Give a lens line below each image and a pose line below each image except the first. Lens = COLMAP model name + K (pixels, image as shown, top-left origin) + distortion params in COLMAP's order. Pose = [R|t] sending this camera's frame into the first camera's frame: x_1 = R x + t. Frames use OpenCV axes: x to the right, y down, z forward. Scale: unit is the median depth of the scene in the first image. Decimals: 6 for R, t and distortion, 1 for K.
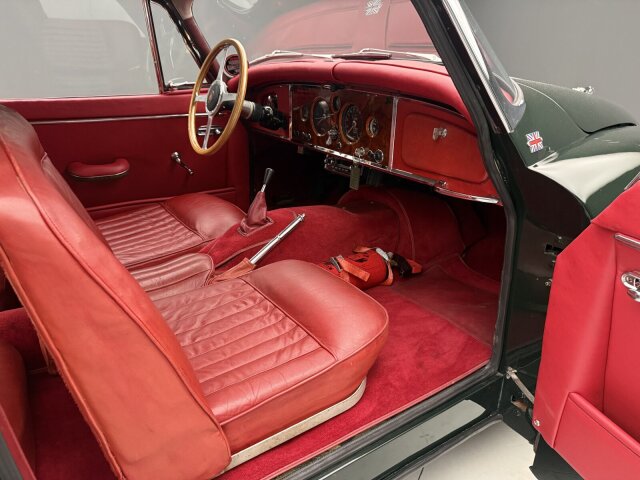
lens RADIAL K [[462.0, 0, 325.3], [0, 462.0, 249.5], [0, 0, 1]] dist [0.046272, -0.056987]
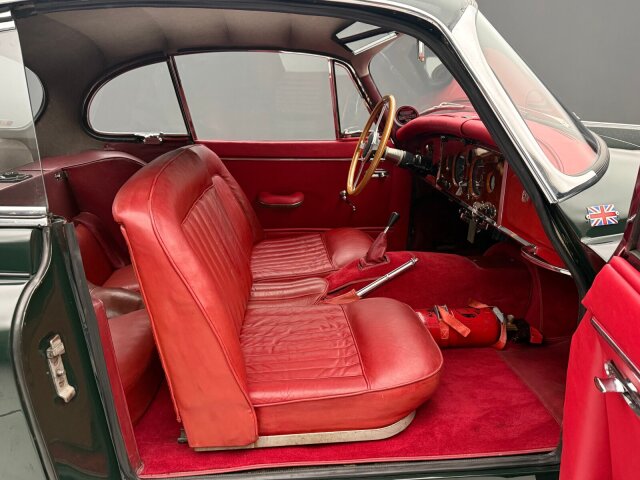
lens RADIAL K [[493.1, 0, 304.9], [0, 493.1, 252.5], [0, 0, 1]] dist [0.028120, -0.036908]
pose [[0.857468, 0.147216, -0.493027, 0.273918], [-0.185575, 0.982188, -0.029473, -0.011065], [0.479906, 0.116766, 0.869515, -0.085842]]
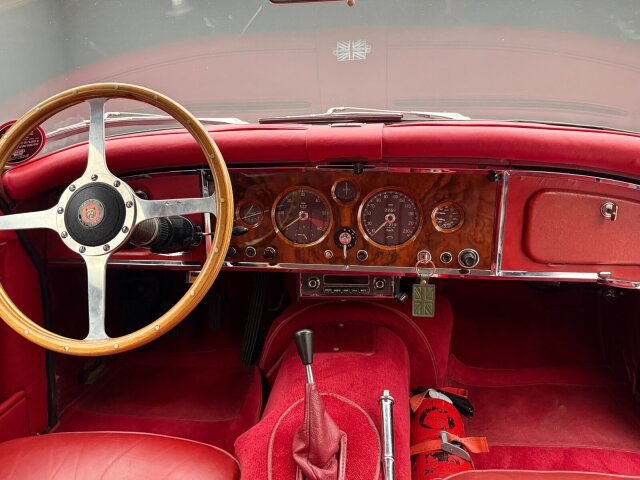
lens RADIAL K [[462.0, 0, 324.1], [0, 462.0, 237.4], [0, 0, 1]] dist [0.046272, -0.056987]
pose [[0.653391, -0.192553, 0.732122, -0.446374], [0.309524, 0.950529, -0.026243, -0.249459], [-0.690851, 0.243756, 0.680667, 0.620381]]
